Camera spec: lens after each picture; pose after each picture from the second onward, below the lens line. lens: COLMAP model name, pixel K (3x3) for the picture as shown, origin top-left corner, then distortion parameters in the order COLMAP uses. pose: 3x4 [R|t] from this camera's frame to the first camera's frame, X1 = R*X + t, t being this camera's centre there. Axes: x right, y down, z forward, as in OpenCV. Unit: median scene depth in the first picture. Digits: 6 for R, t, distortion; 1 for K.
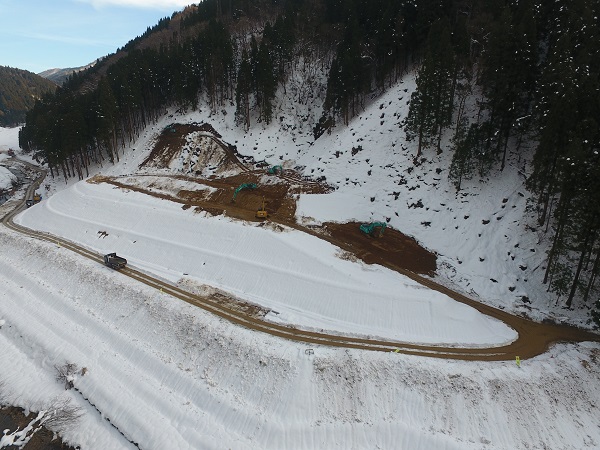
lens RADIAL K [[349.7, 0, 300.0], [0, 349.7, 225.0], [0, 0, 1]] dist [0.001915, 0.000837]
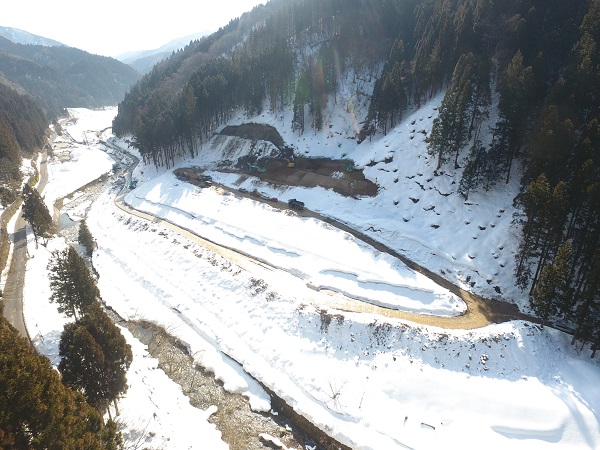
lens RADIAL K [[349.7, 0, 300.0], [0, 349.7, 225.0], [0, 0, 1]] dist [0.001915, 0.000837]
pose [[0.987632, 0.064452, -0.142929, 0.036530], [-0.056956, 0.996809, 0.055932, -0.031607], [0.146078, -0.047099, 0.988151, -0.204060]]
